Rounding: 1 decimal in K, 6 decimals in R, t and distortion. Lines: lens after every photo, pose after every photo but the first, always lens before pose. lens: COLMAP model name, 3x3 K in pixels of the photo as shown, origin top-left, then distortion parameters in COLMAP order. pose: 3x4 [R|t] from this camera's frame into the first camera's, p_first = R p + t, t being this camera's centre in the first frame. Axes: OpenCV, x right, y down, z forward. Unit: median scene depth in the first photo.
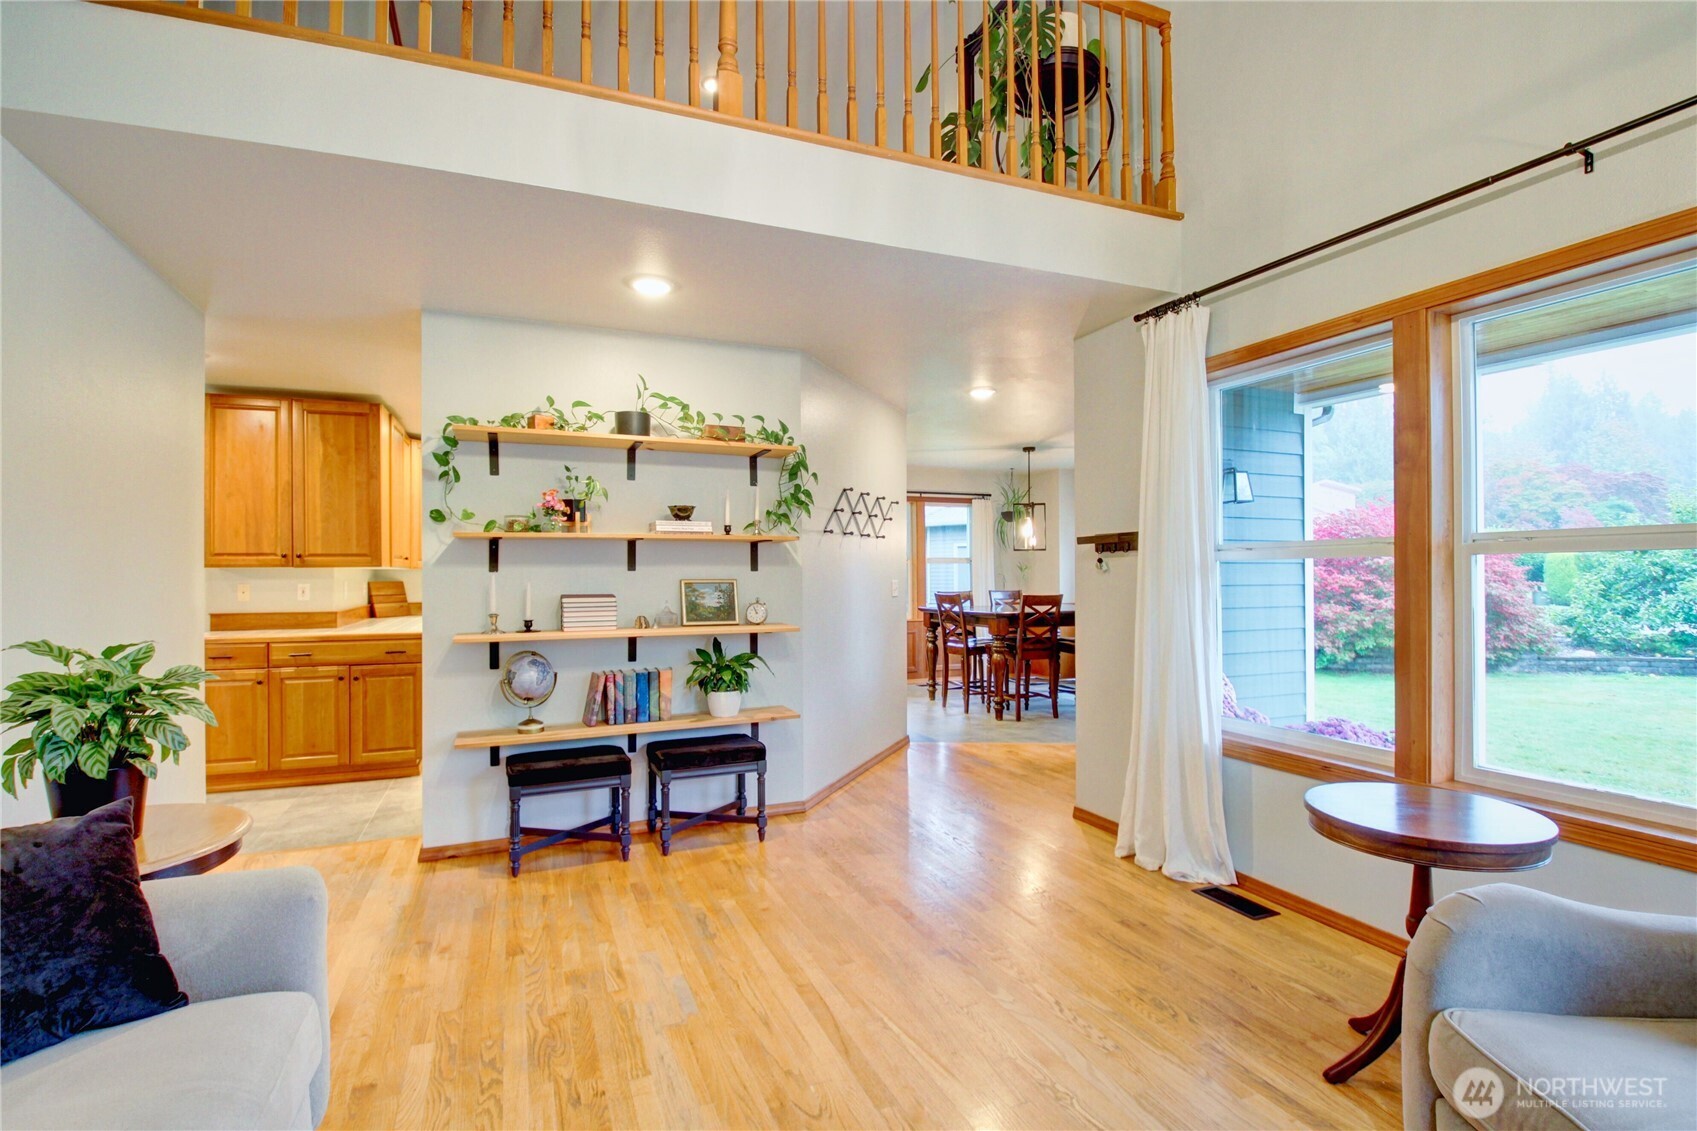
lens RADIAL K [[797.2, 0, 845.4], [0, 797.2, 570.0], [0, 0, 1]] dist [-0.001645, -0.018449]
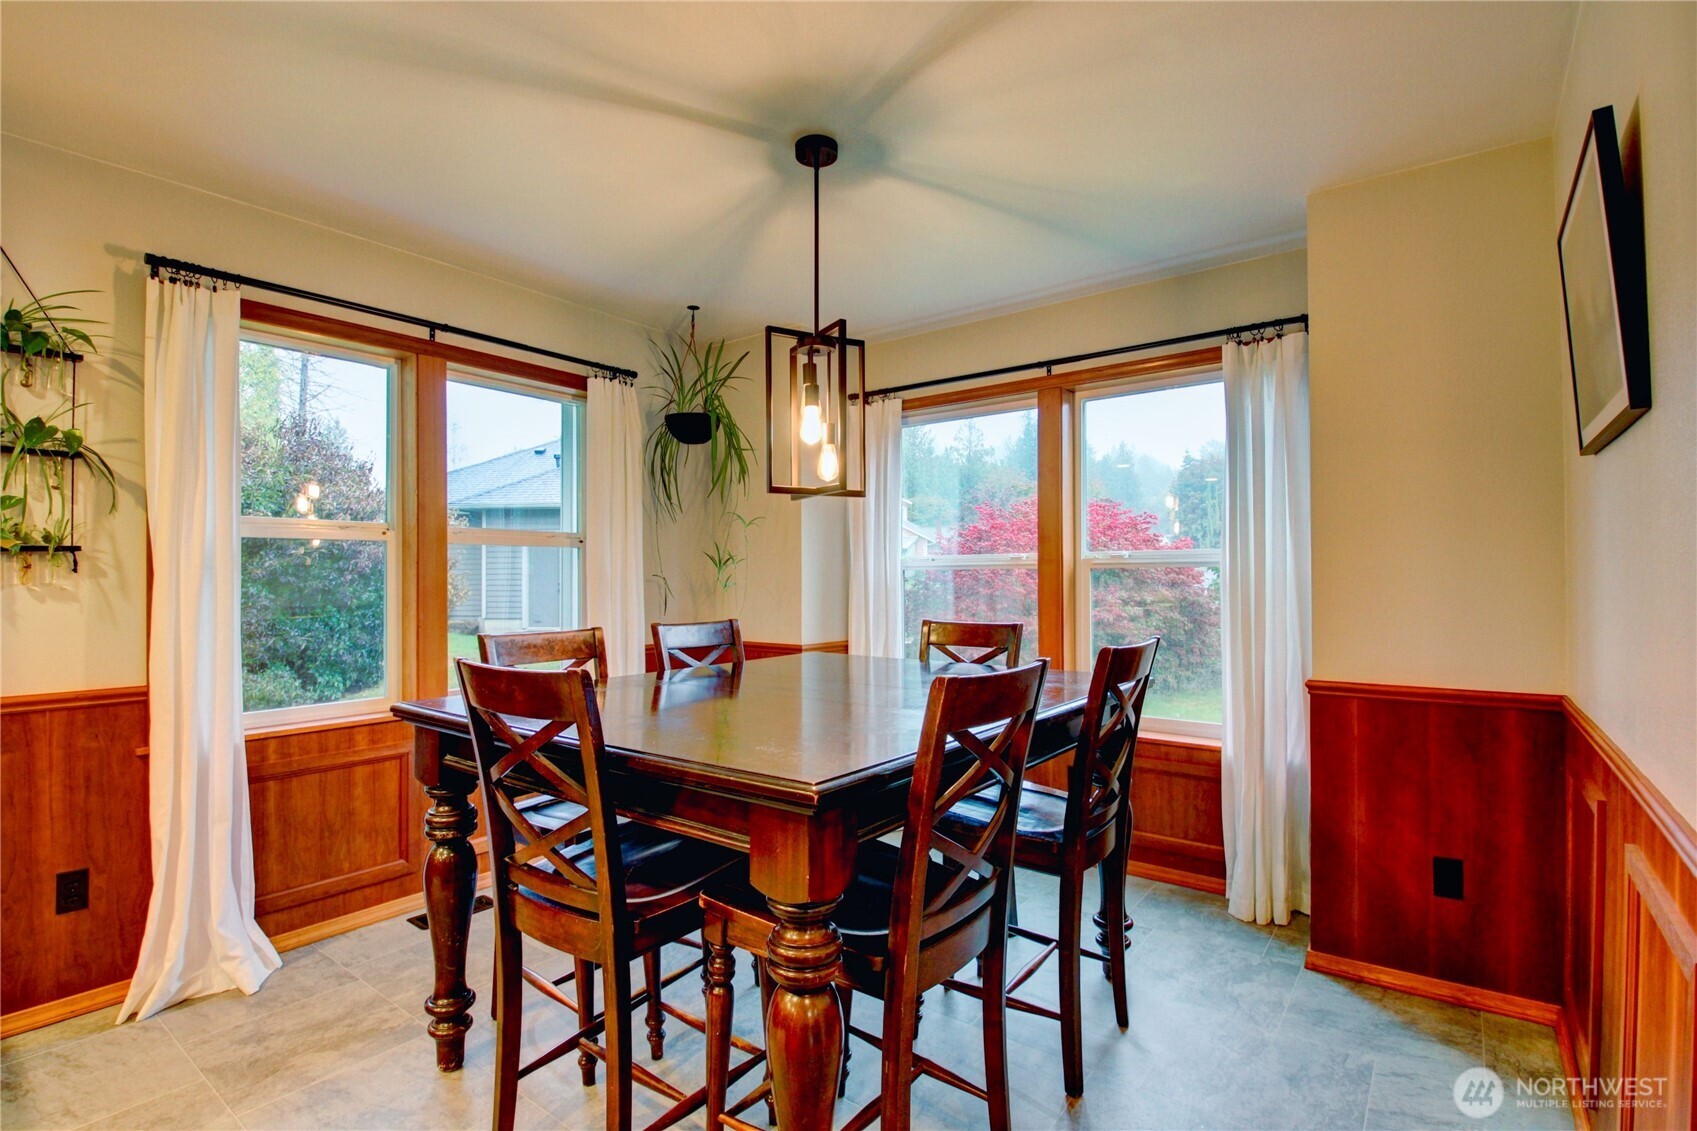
lens RADIAL K [[809.7, 0, 849.9], [0, 809.7, 567.9], [0, 0, 1]] dist [0.020913, -0.034154]
pose [[0.866184, 0.009355, 0.499638, 0.088801], [-0.008418, 0.999956, -0.004130, 0.004132], [-0.499654, -0.000628, 0.866225, 0.711226]]
